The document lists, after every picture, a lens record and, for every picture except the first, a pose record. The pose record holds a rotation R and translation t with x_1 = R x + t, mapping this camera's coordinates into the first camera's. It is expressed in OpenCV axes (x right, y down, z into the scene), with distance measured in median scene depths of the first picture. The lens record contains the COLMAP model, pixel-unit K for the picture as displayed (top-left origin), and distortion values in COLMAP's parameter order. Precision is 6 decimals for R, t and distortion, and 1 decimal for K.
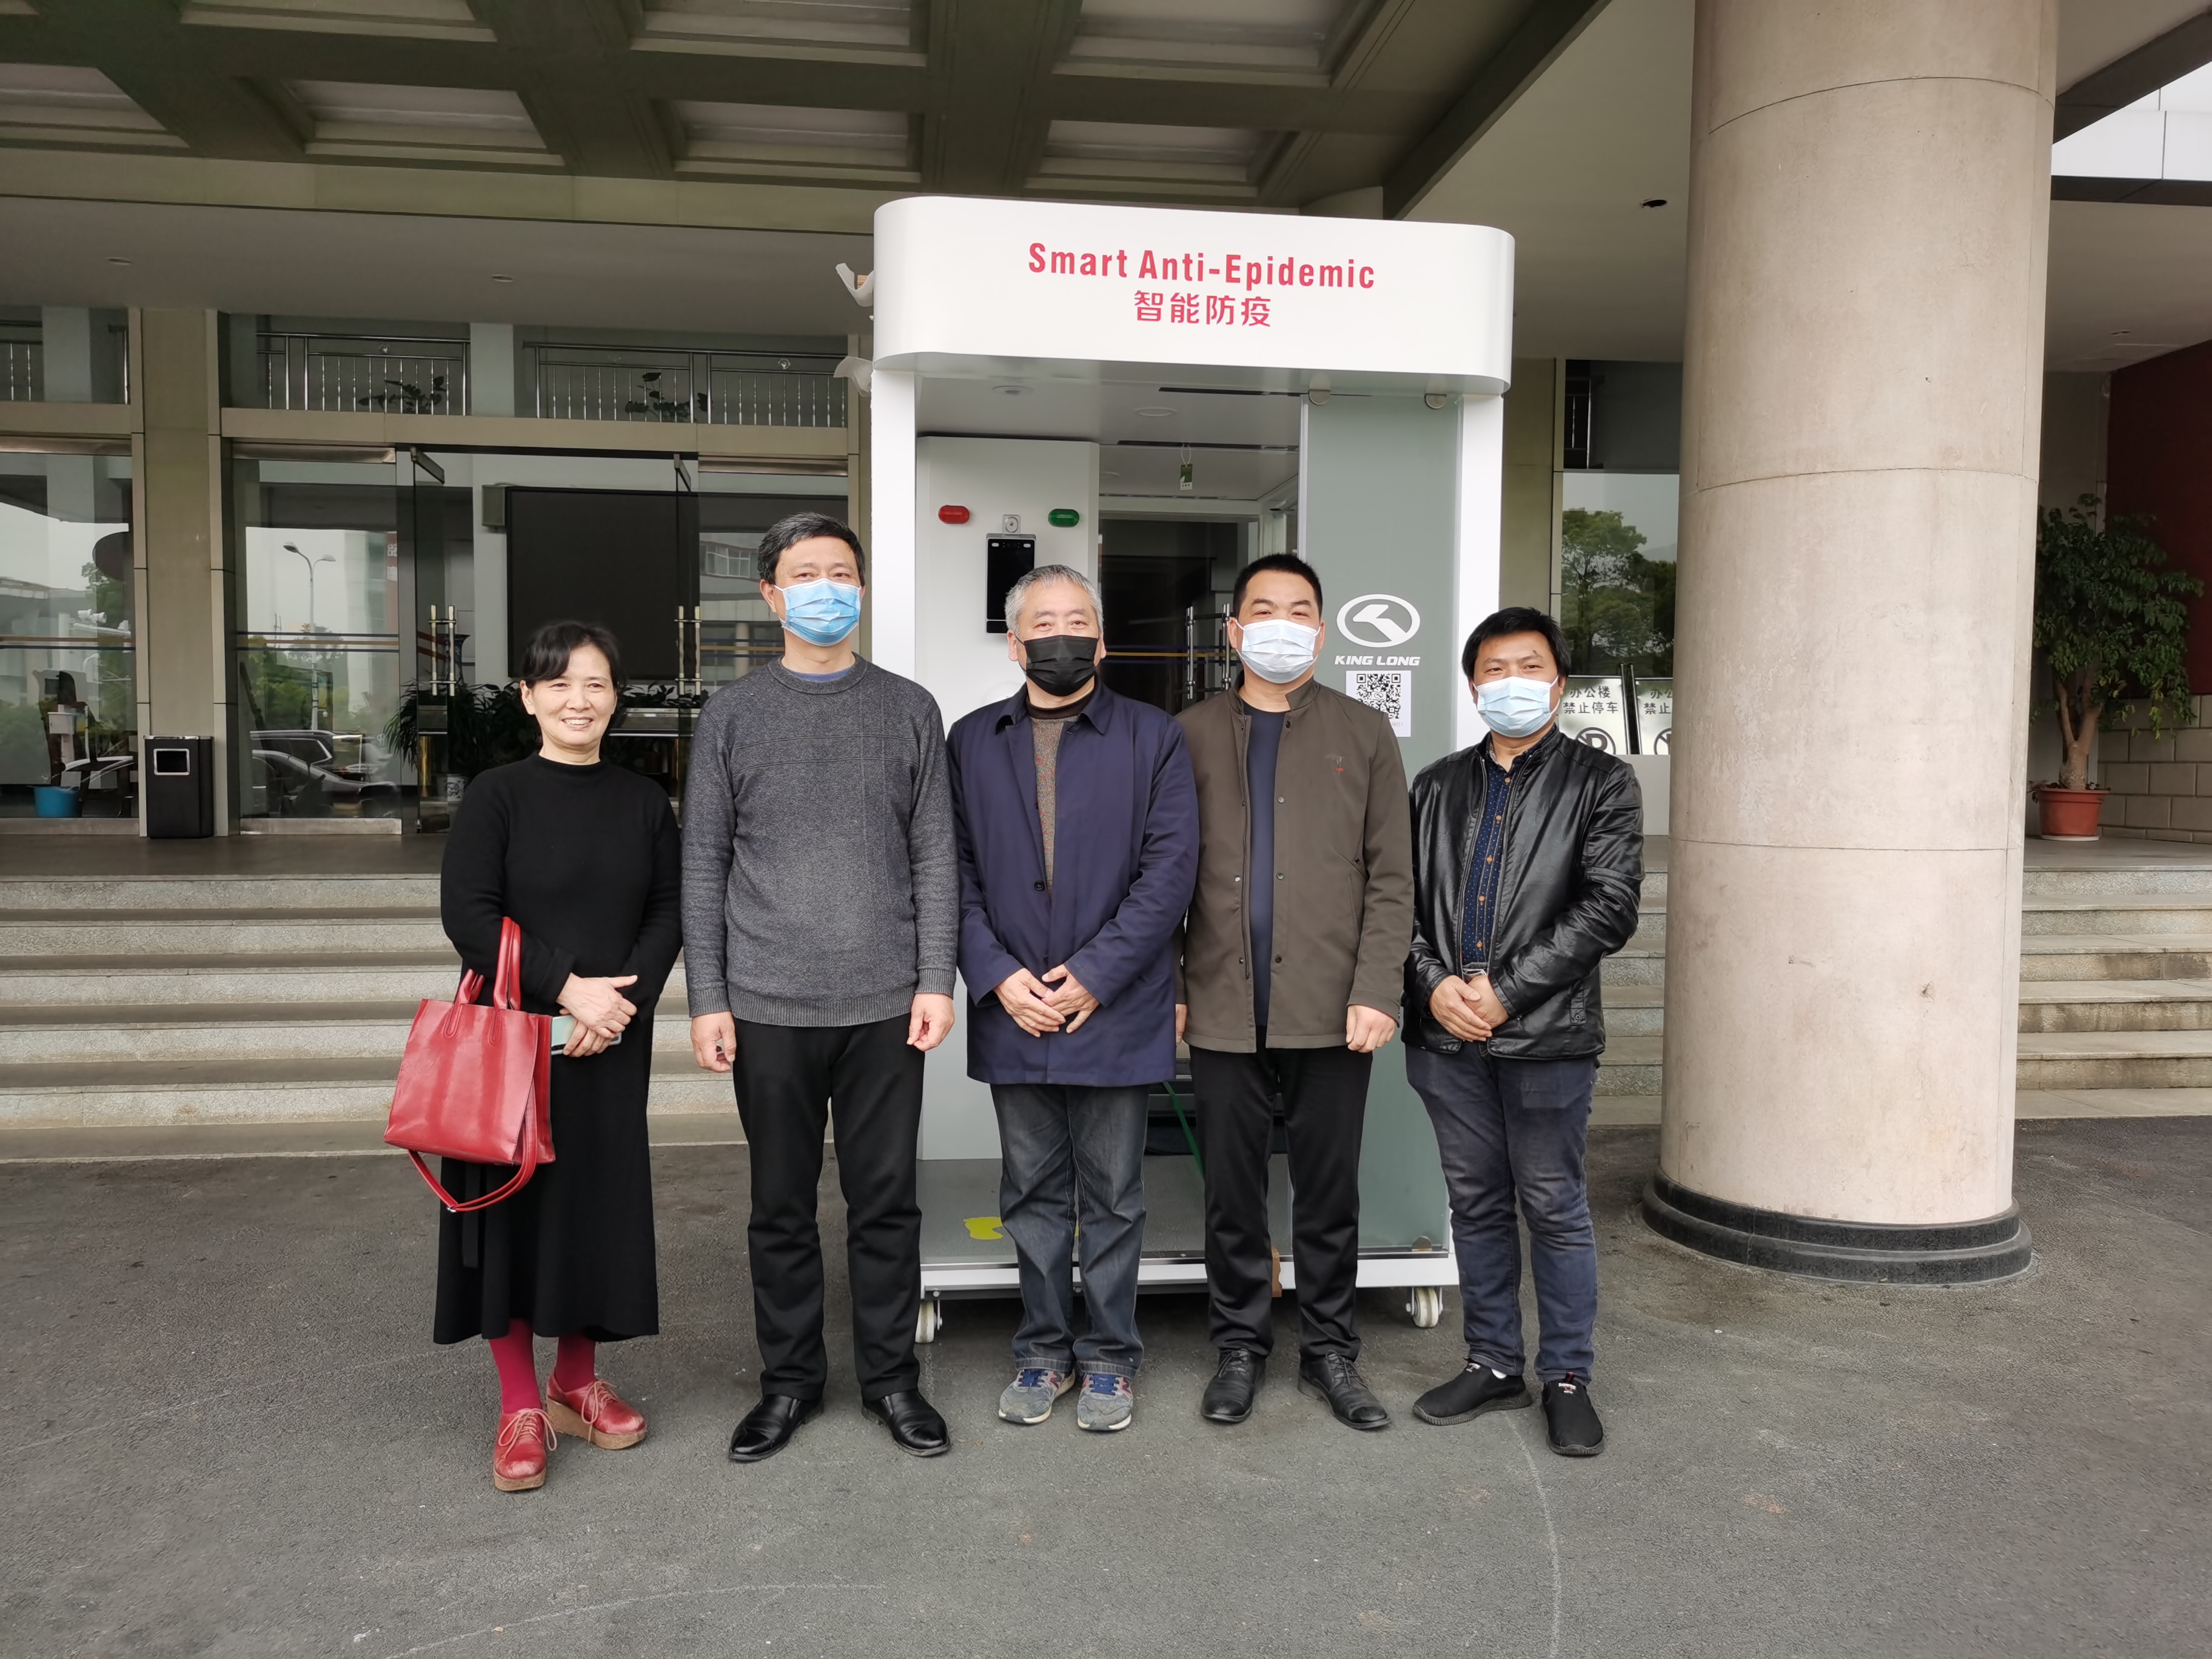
lens RADIAL K [[1720.4, 0, 1107.9], [0, 1720.4, 831.5], [0, 0, 1]] dist [0.031867, 0.001813]
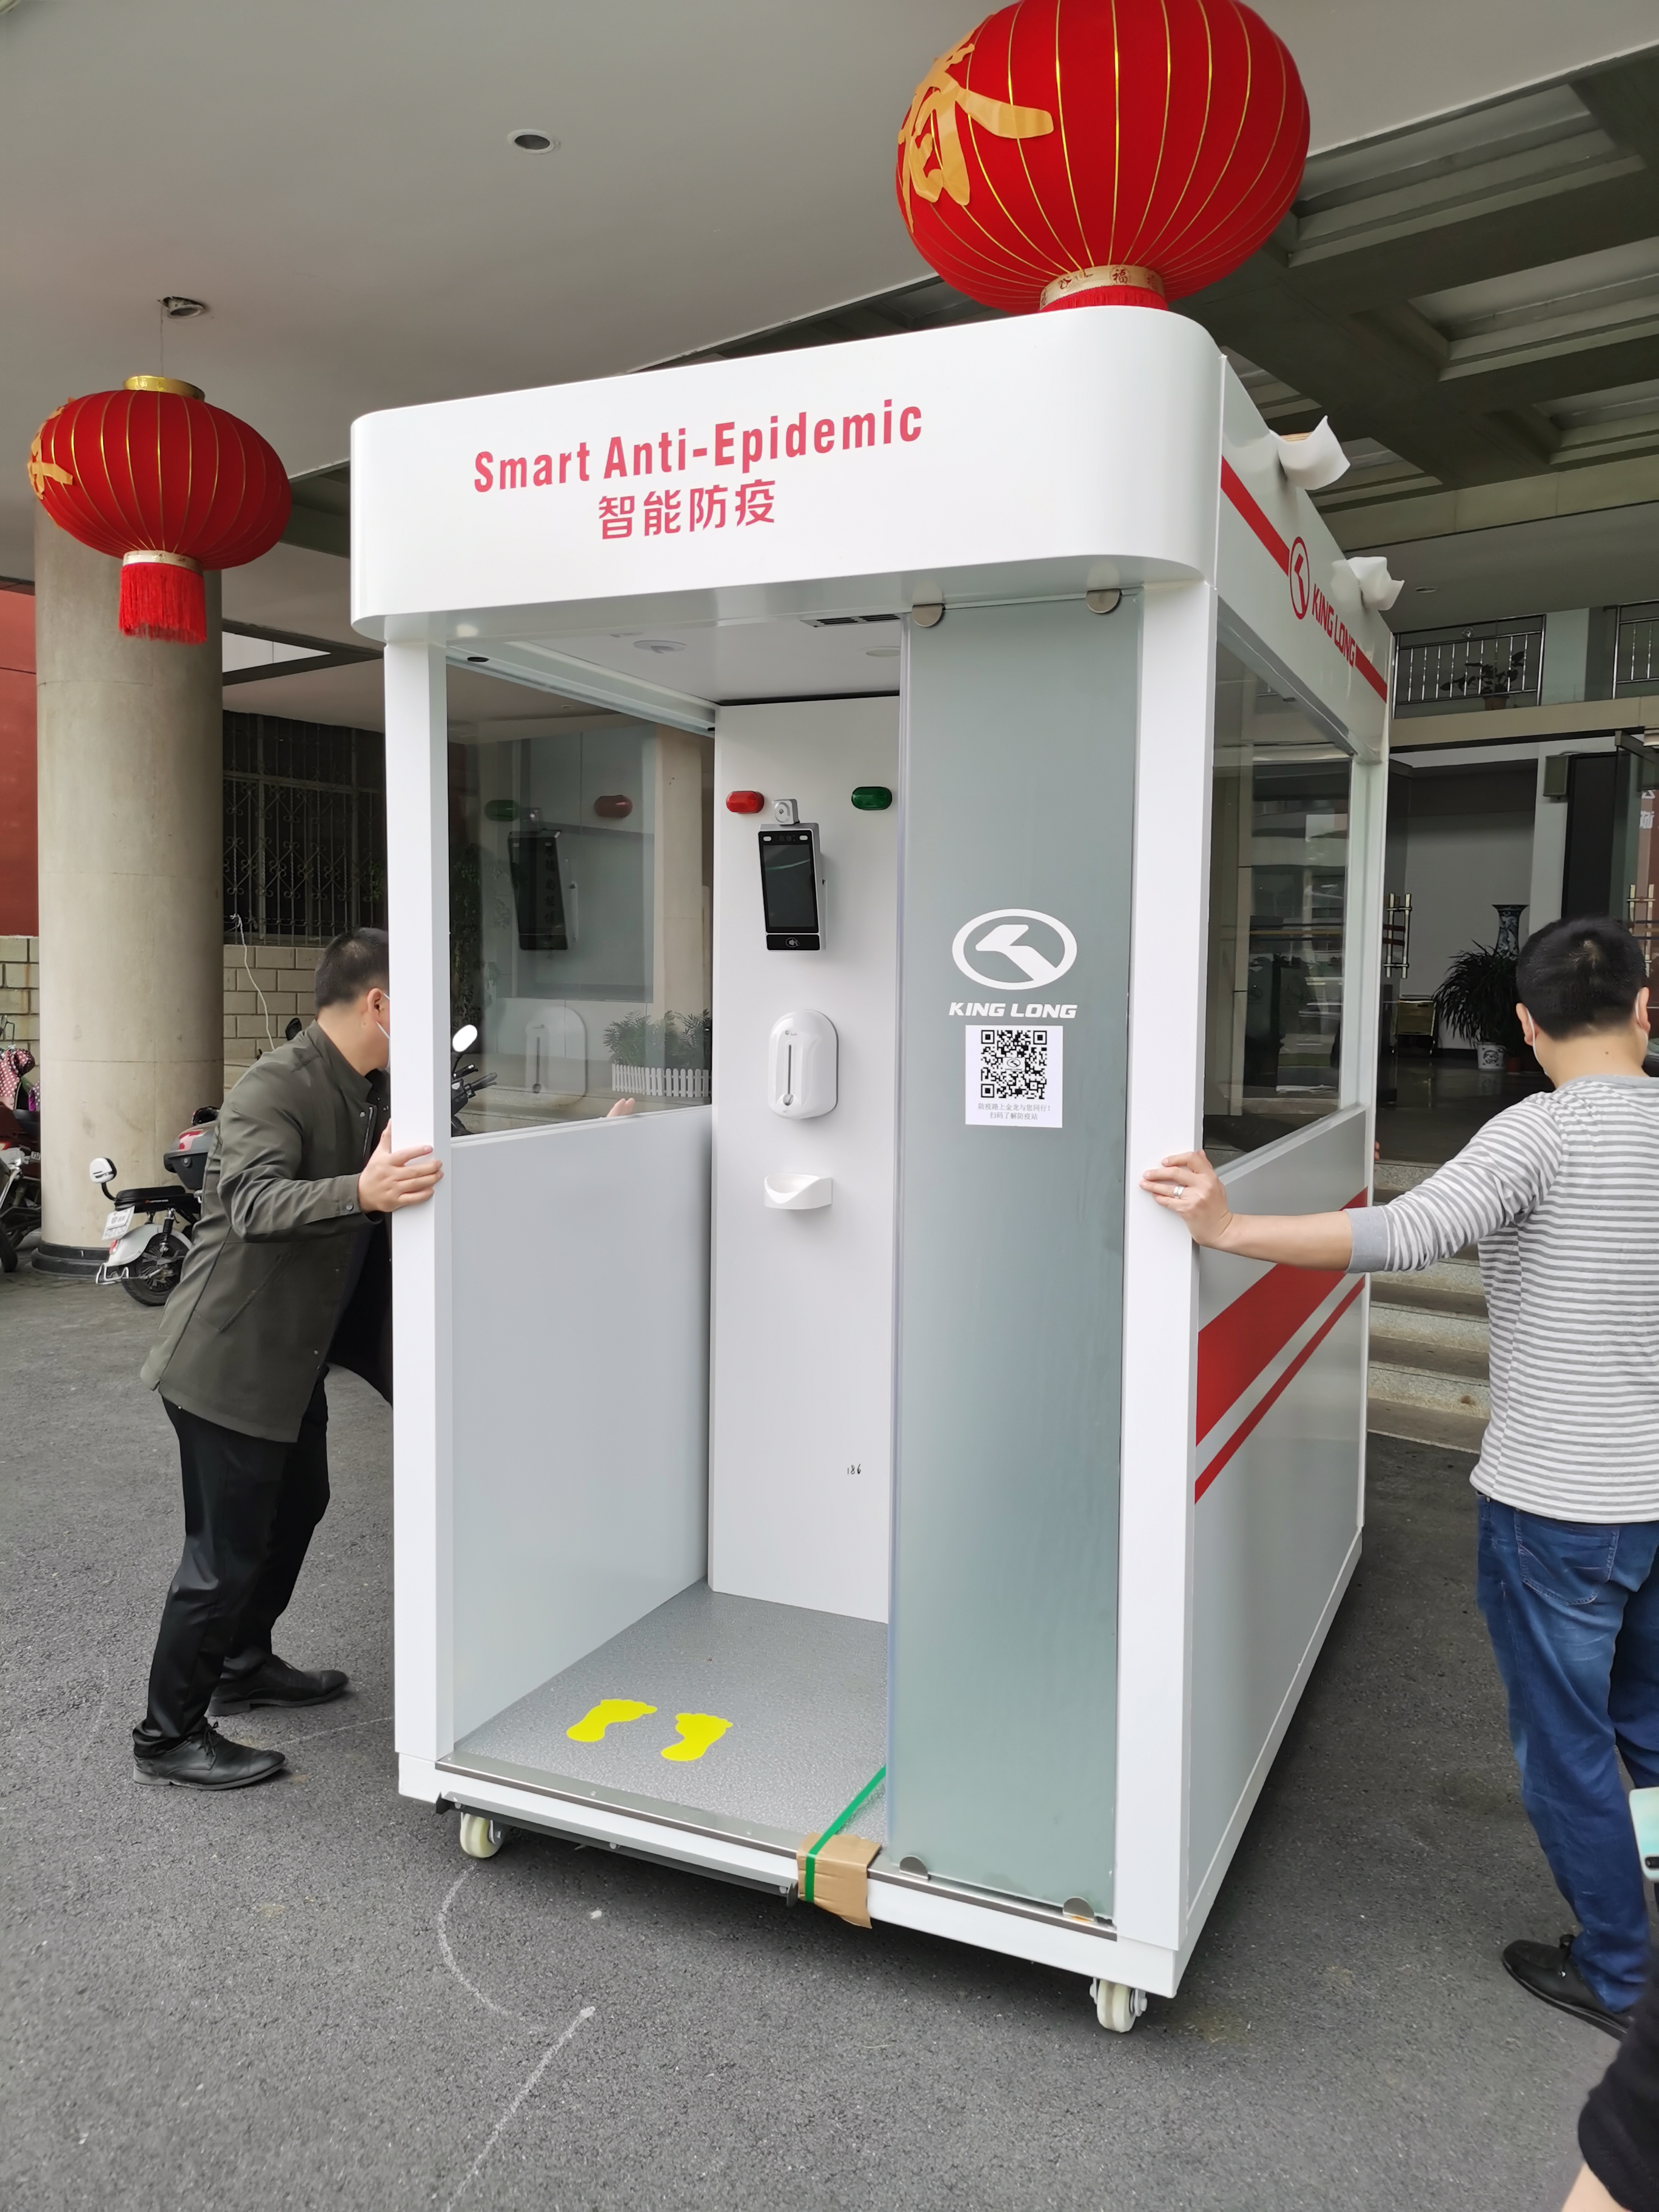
lens RADIAL K [[1720.4, 0, 826.2], [0, 1720.4, 1106.3], [0, 0, 1]] dist [0.031867, 0.001813]
pose [[0.847723, 0.042245, -0.528754, 0.478139], [-0.033379, 0.999096, 0.026309, -0.083705], [0.529387, -0.004654, 0.848367, 0.439742]]
